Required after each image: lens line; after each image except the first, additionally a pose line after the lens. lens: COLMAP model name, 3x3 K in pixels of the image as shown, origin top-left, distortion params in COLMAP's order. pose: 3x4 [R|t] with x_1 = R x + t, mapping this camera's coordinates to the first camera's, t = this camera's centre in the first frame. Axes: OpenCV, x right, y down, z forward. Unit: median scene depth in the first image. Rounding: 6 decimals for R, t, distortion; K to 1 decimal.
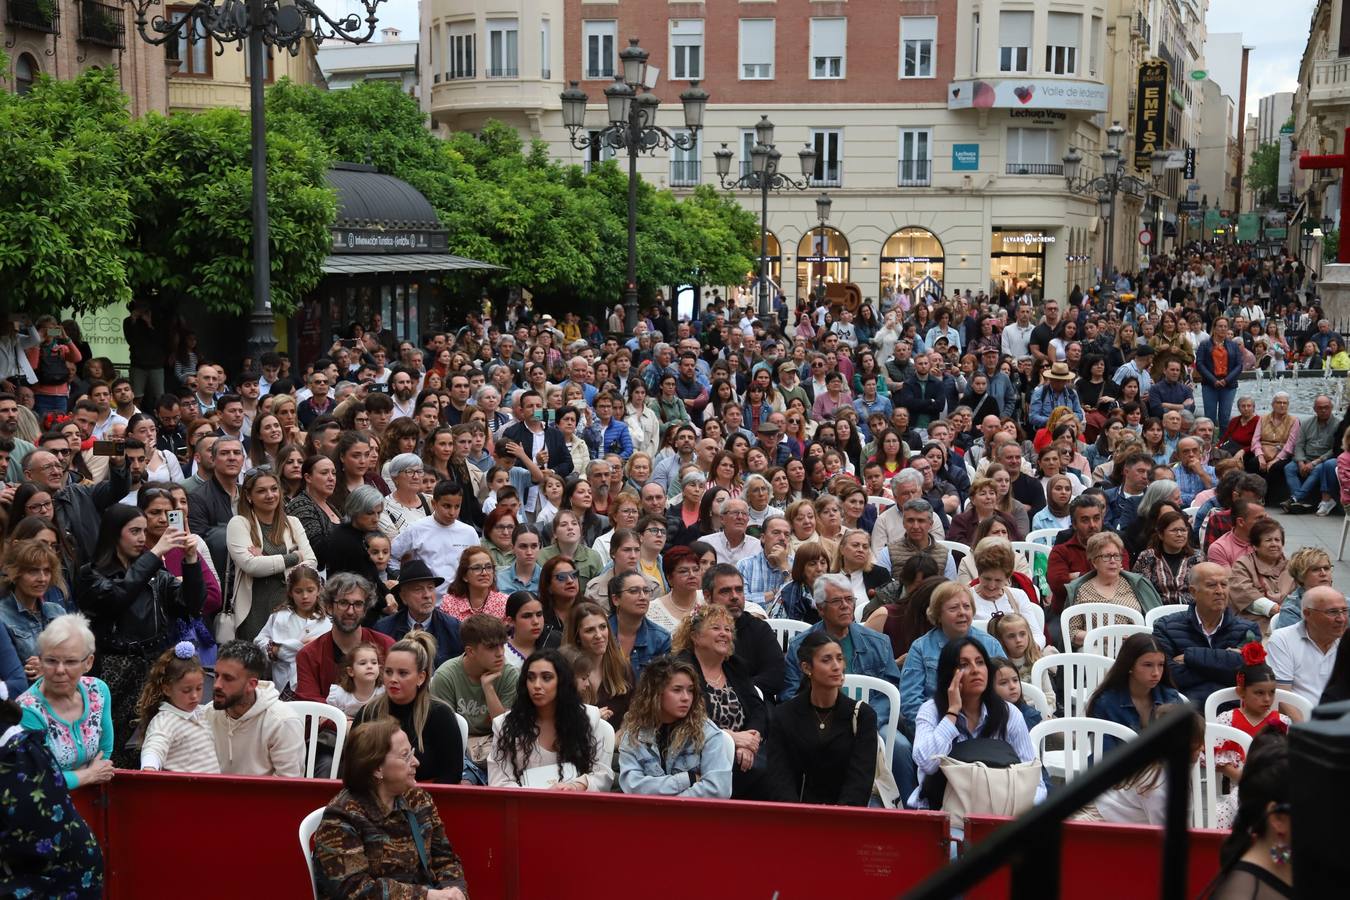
lens RADIAL K [[1945.8, 0, 674.8], [0, 1945.8, 480.0], [0, 0, 1]] dist [0.156905, 0.102262]
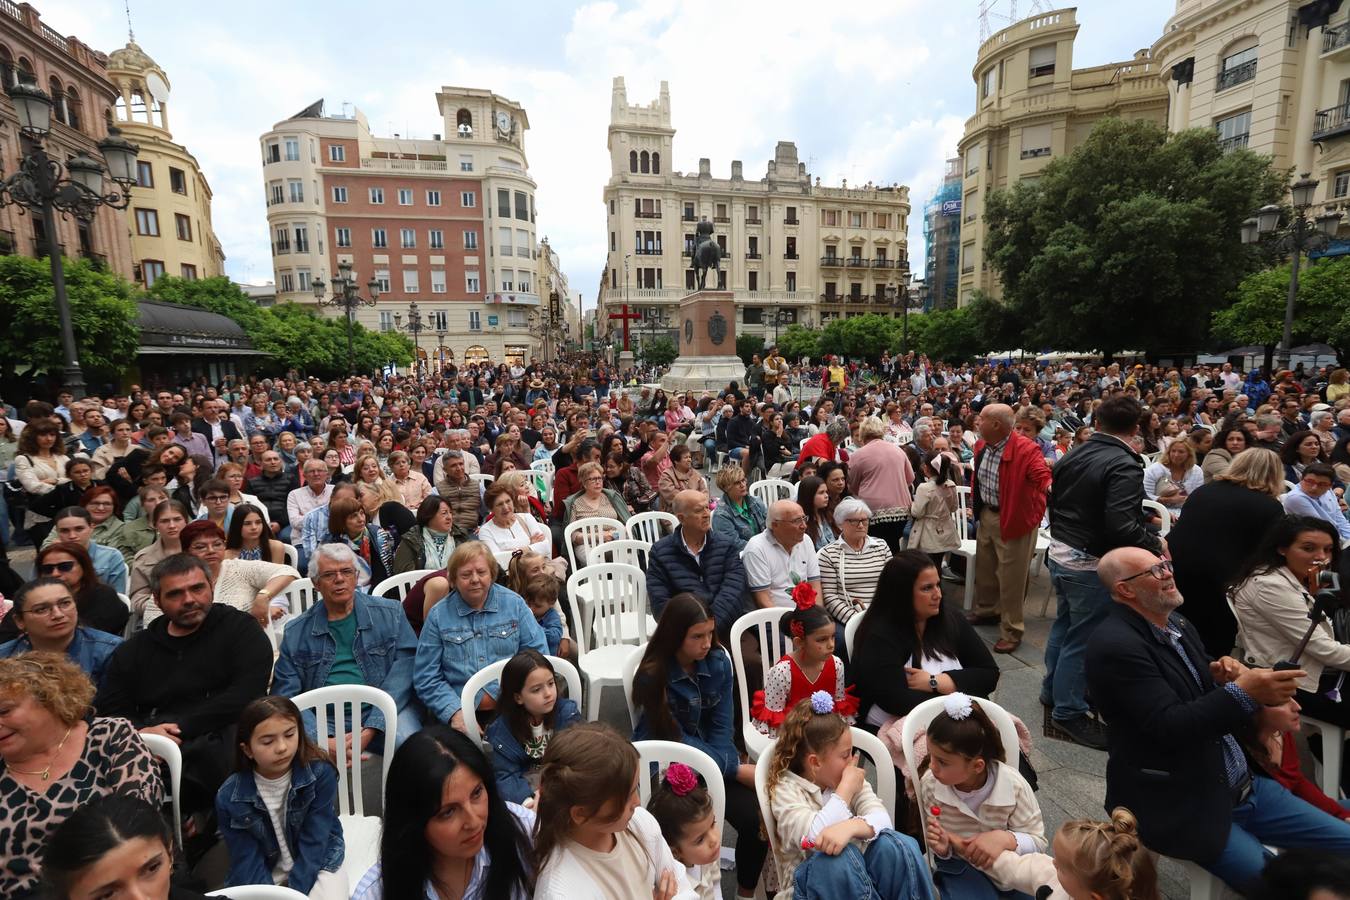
lens RADIAL K [[617.6, 0, 670.6], [0, 617.6, 452.4], [0, 0, 1]] dist [-0.055564, 0.021688]
pose [[0.913905, -0.084557, 0.397024, 0.022070], [0.071889, 0.996318, 0.046712, 0.000552], [-0.399512, -0.014149, 0.916619, 0.127920]]
